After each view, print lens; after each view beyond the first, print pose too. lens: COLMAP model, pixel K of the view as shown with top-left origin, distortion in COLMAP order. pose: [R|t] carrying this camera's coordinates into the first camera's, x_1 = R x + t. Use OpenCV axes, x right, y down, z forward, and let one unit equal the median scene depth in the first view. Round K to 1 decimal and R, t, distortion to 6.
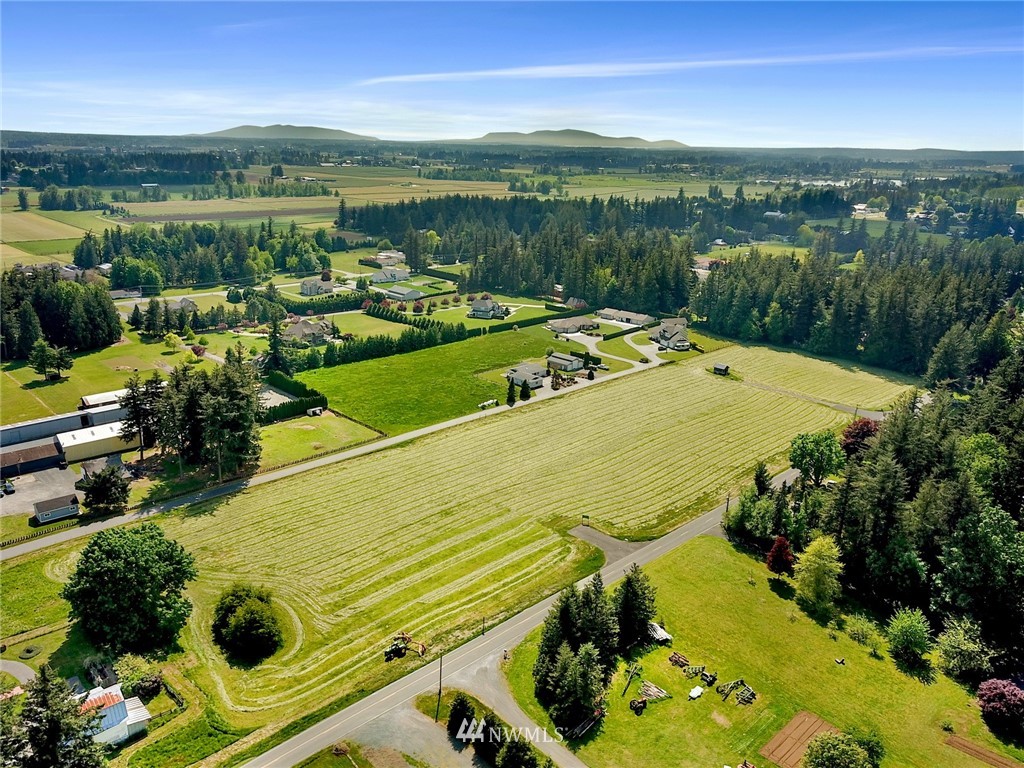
lens RADIAL K [[793.1, 0, 503.1], [0, 793.1, 389.8], [0, 0, 1]] dist [0.015294, -0.015303]
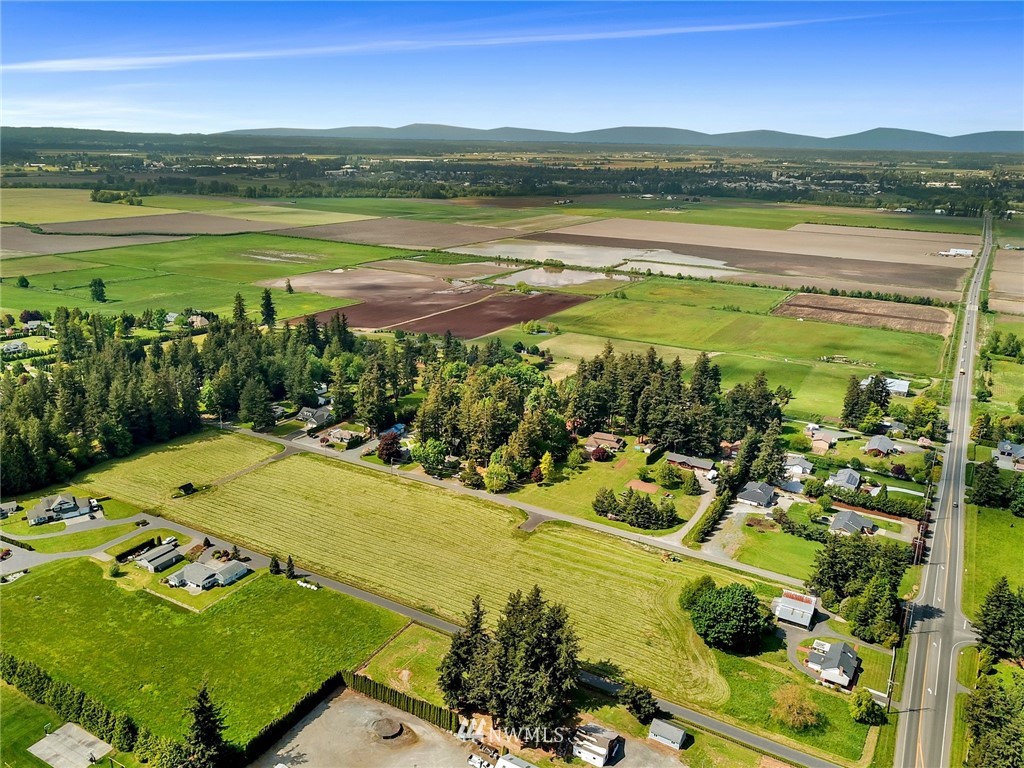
lens RADIAL K [[793.1, 0, 503.2], [0, 793.1, 385.6], [0, 0, 1]] dist [0.015294, -0.015303]
pose [[-0.287673, -0.310212, 0.906097, -0.943365], [0.260926, 0.884916, 0.385801, -0.541428], [-0.921500, 0.347408, -0.173624, 0.859536]]
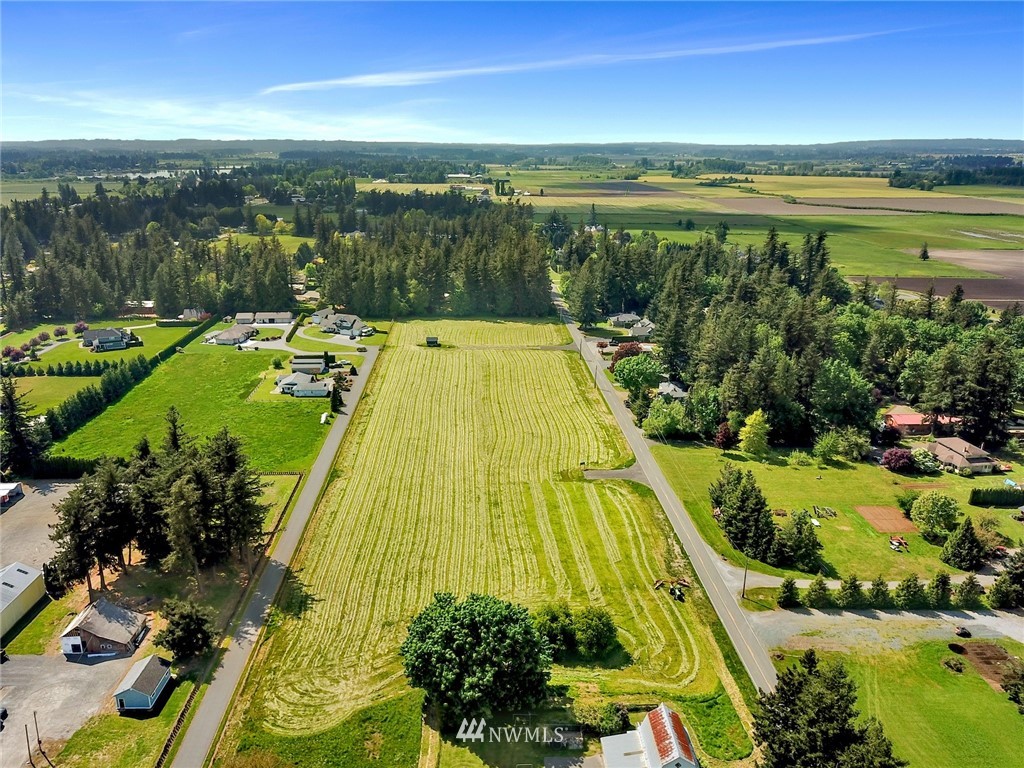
lens RADIAL K [[793.1, 0, 500.1], [0, 793.1, 385.1], [0, 0, 1]] dist [0.015294, -0.015303]
pose [[0.663325, -0.238009, 0.709472, -0.543782], [0.234612, 0.966417, 0.104856, -0.071067], [-0.710603, 0.096897, 0.696889, 0.189716]]
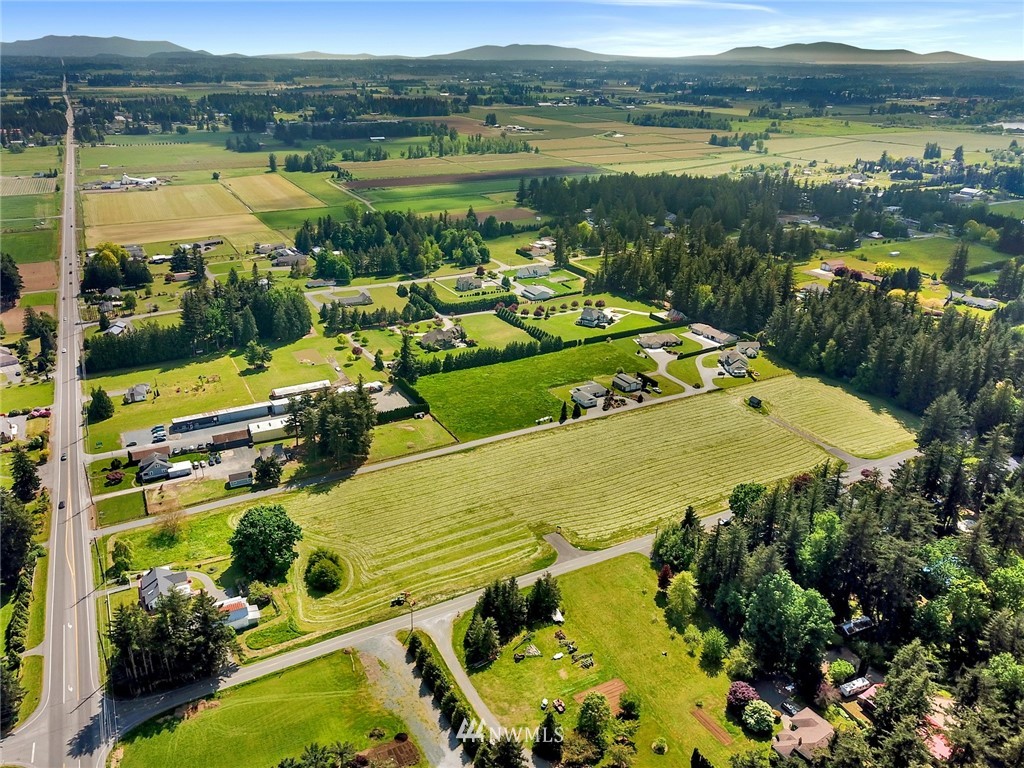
lens RADIAL K [[793.1, 0, 505.3], [0, 793.1, 380.9], [0, 0, 1]] dist [0.015294, -0.015303]
pose [[0.962099, 0.089046, -0.257751, 0.254254], [-0.067344, 0.993493, 0.091849, -0.165034], [0.264252, -0.071010, 0.961836, -0.287094]]
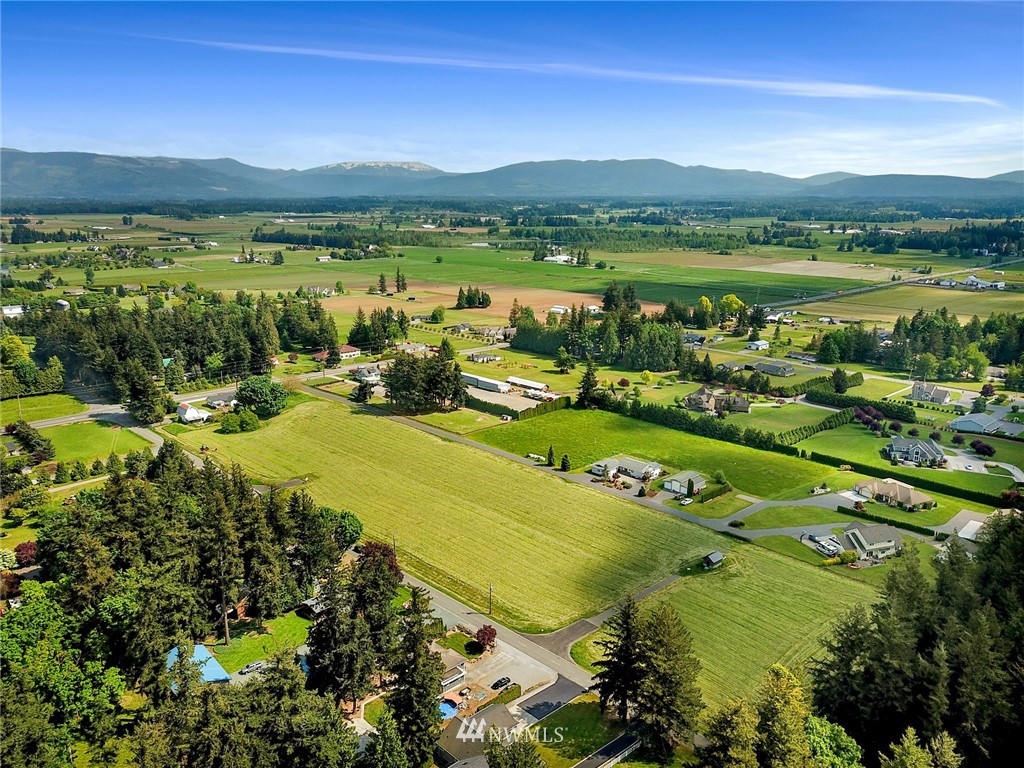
lens RADIAL K [[793.1, 0, 503.1], [0, 793.1, 390.7], [0, 0, 1]] dist [0.015294, -0.015303]
pose [[-0.002170, 0.221007, -0.975270, 1.086672], [-0.304682, 0.928756, 0.211144, -0.302008], [0.952452, 0.297605, 0.065321, 0.852927]]
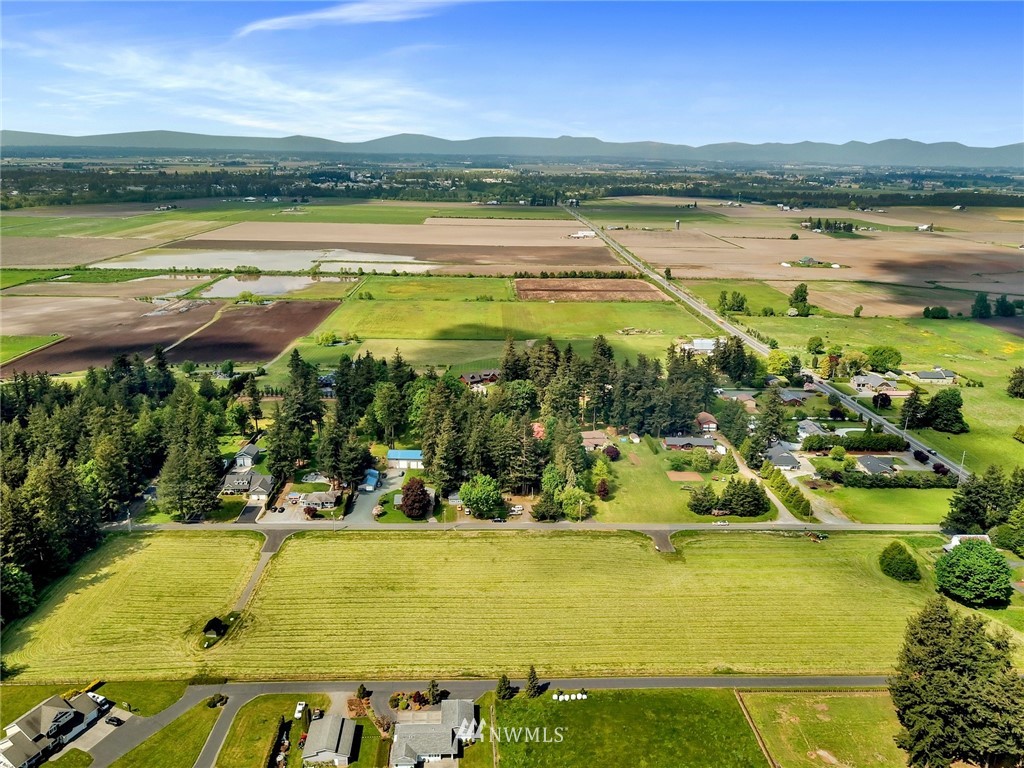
lens RADIAL K [[793.1, 0, 507.8], [0, 793.1, 375.9], [0, 0, 1]] dist [0.015294, -0.015303]
pose [[-0.754310, -0.210564, 0.621835, -0.374788], [0.163729, 0.856909, 0.488773, -0.613145], [-0.635774, 0.470499, -0.611900, 1.356225]]
